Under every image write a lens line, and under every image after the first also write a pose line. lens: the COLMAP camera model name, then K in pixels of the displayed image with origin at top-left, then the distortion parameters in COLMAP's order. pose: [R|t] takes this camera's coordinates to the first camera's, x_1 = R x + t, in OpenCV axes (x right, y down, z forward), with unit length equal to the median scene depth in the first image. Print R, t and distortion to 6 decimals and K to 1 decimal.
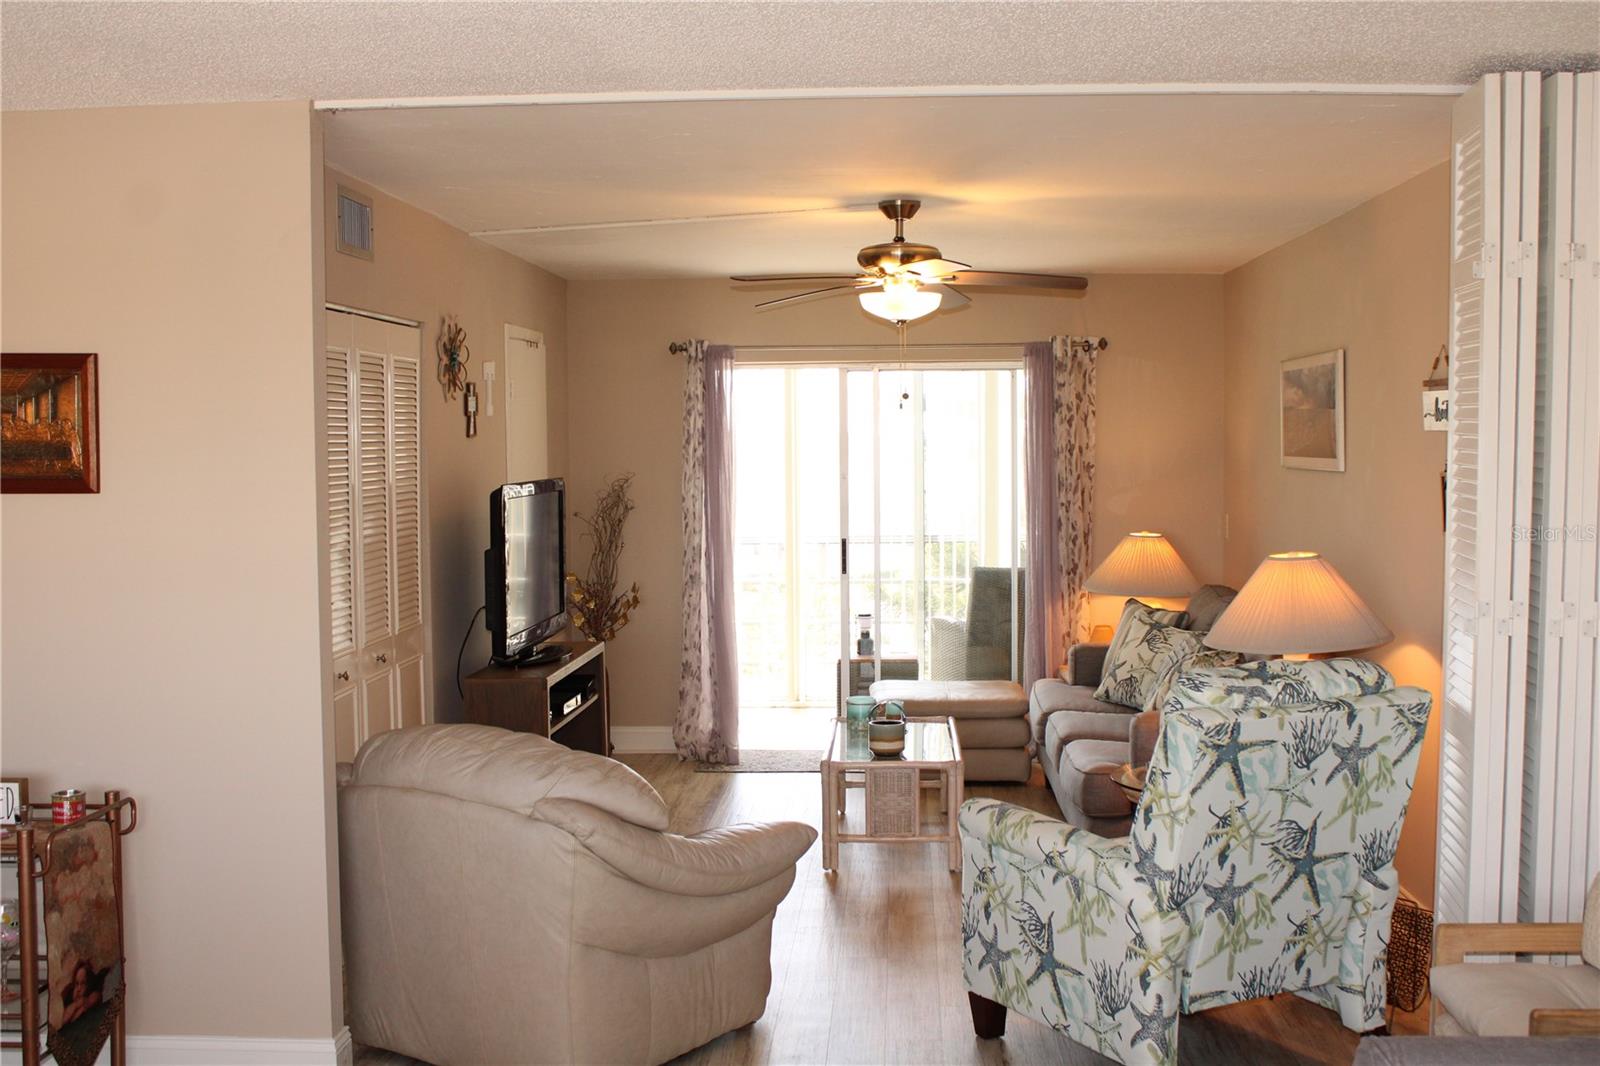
lens RADIAL K [[1700.2, 0, 838.2], [0, 1700.2, 512.3], [0, 0, 1]] dist [-0.053750, 0.000000]
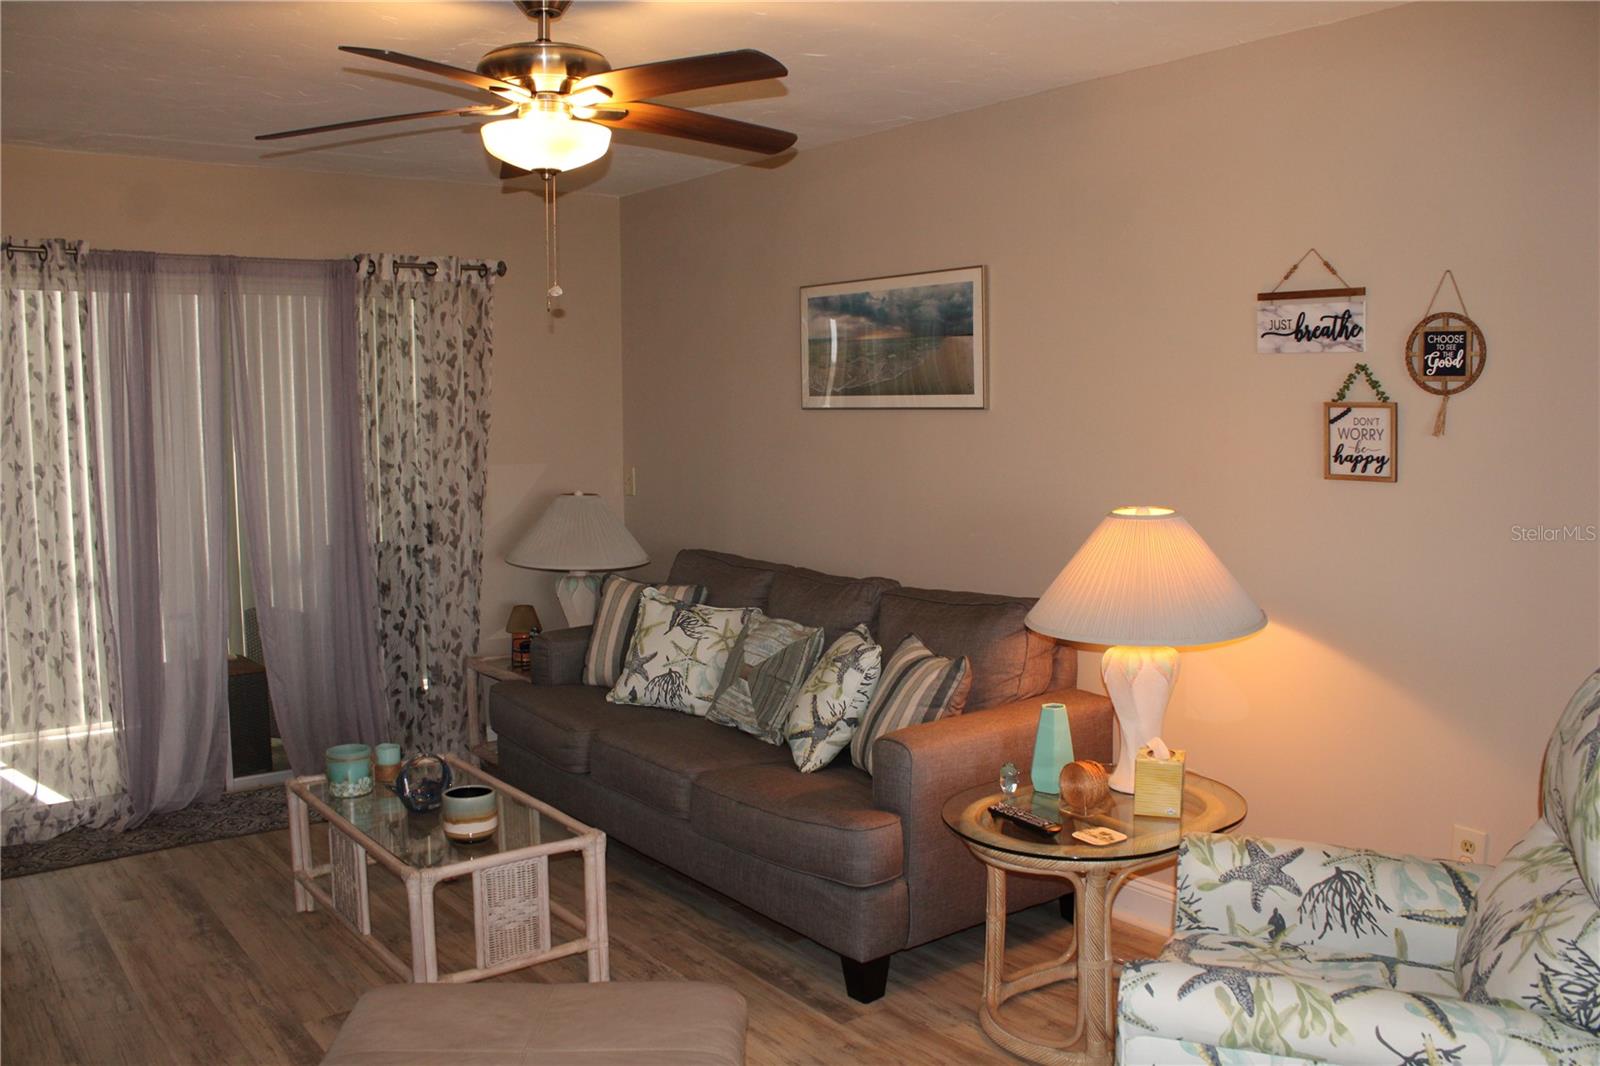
lens RADIAL K [[1349.1, 0, 814.3], [0, 1349.1, 525.3], [0, 0, 1]] dist [-0.156209, 0.127808]
pose [[0.773005, -0.056326, 0.631895, -0.147233], [0.029634, 0.998169, 0.052723, -0.003222], [-0.633708, -0.022029, 0.773259, 0.396368]]
